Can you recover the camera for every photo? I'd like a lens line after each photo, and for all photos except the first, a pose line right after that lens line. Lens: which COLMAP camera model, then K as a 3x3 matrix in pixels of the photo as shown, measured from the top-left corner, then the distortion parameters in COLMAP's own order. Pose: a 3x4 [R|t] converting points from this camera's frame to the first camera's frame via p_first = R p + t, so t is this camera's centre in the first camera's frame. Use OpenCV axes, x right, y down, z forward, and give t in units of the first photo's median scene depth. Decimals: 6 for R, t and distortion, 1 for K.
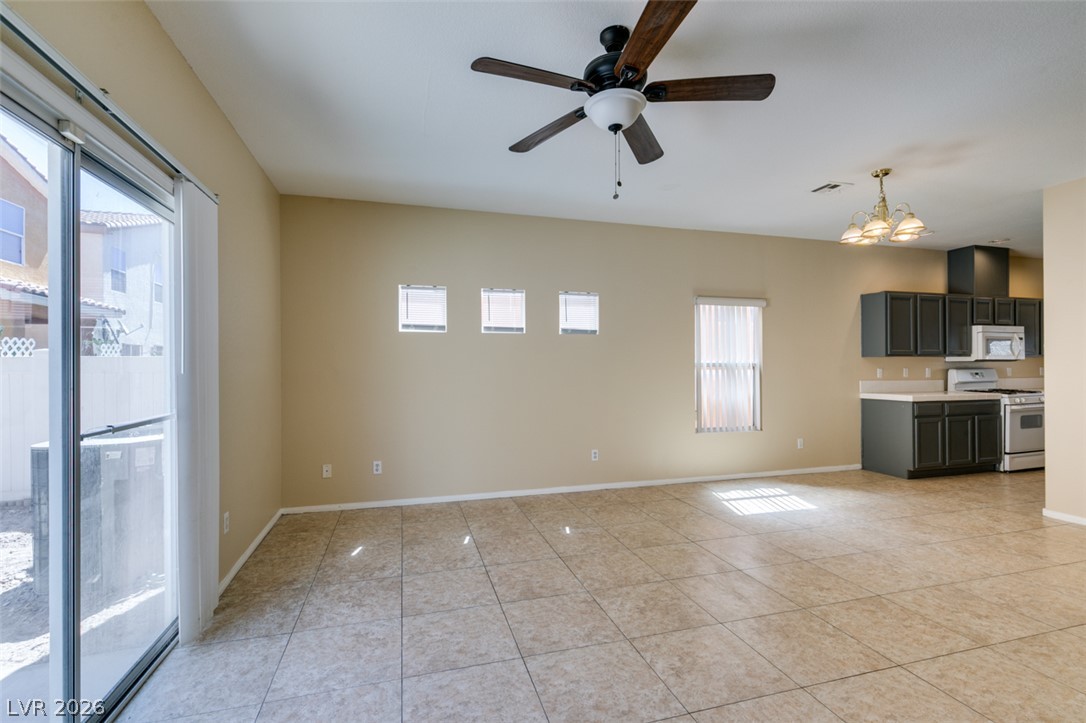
lens RADIAL K [[487.6, 0, 537.0], [0, 487.6, 363.3], [0, 0, 1]] dist [-0.000482, 0.000227]
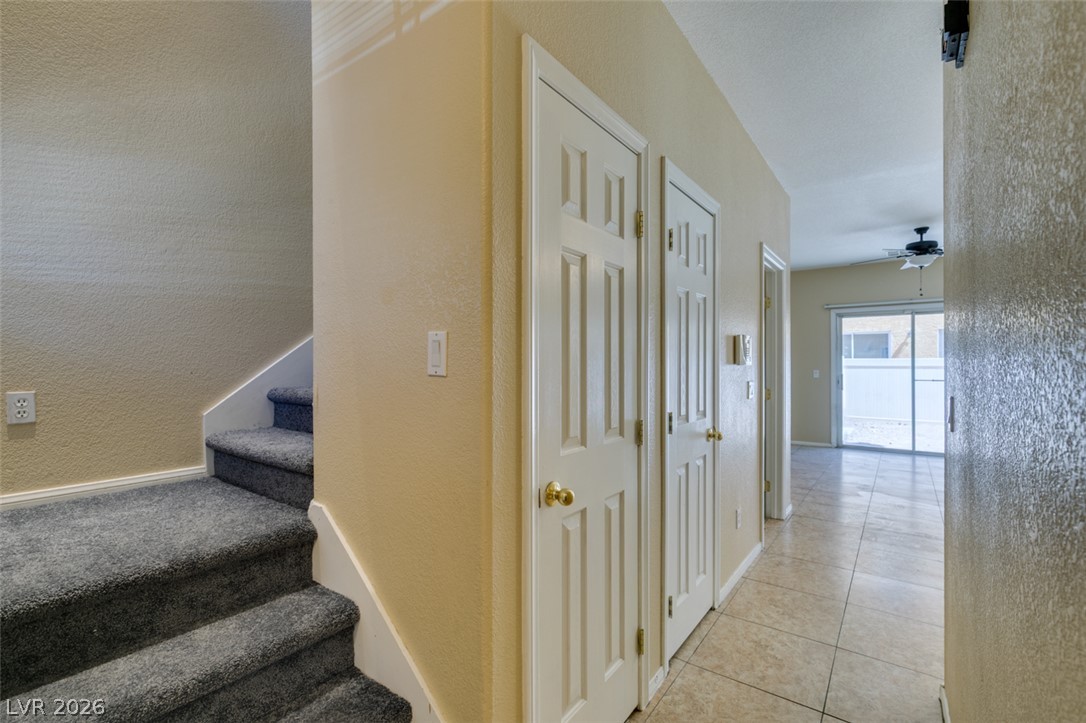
lens RADIAL K [[487.6, 0, 534.8], [0, 487.6, 361.9], [0, 0, 1]] dist [-0.000482, 0.000227]
pose [[-0.800377, -0.000707, -0.599496, 1.427246], [0.003190, 0.999980, -0.005439, 0.001198], [0.599488, -0.006266, -0.800359, 0.803863]]
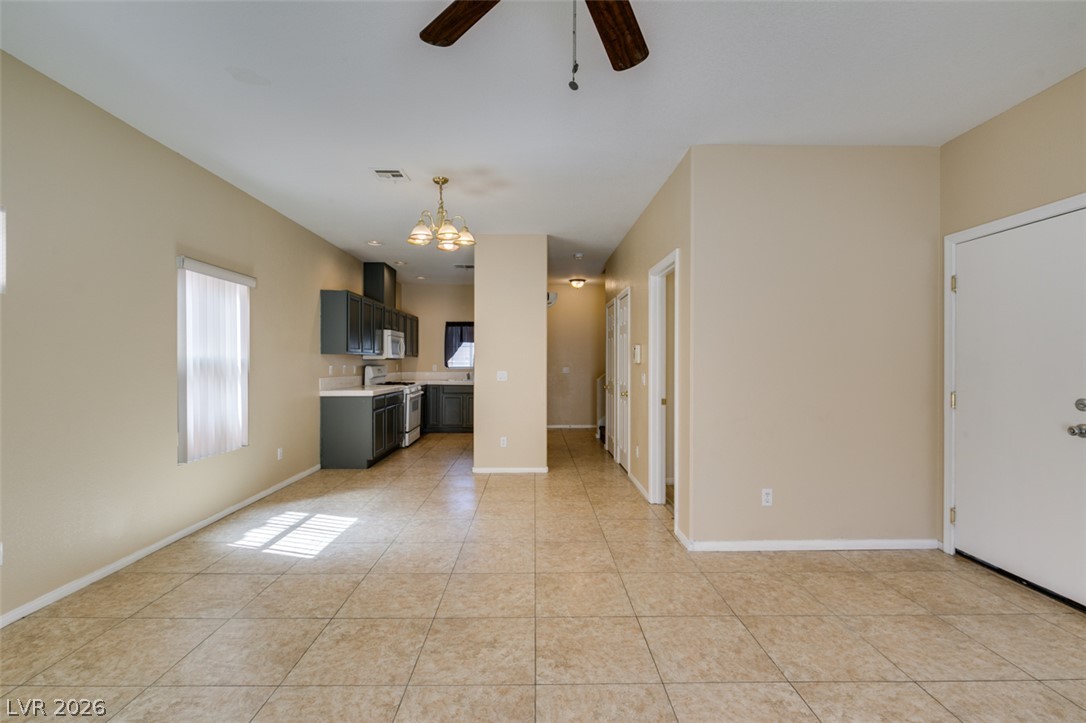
lens RADIAL K [[487.6, 0, 542.0], [0, 487.6, 359.8], [0, 0, 1]] dist [-0.000482, 0.000227]
pose [[0.258163, 0.008956, 0.966060, -0.197888], [-0.007301, 0.999947, -0.007320, 0.003813], [-0.966074, -0.005164, 0.258214, 0.394043]]
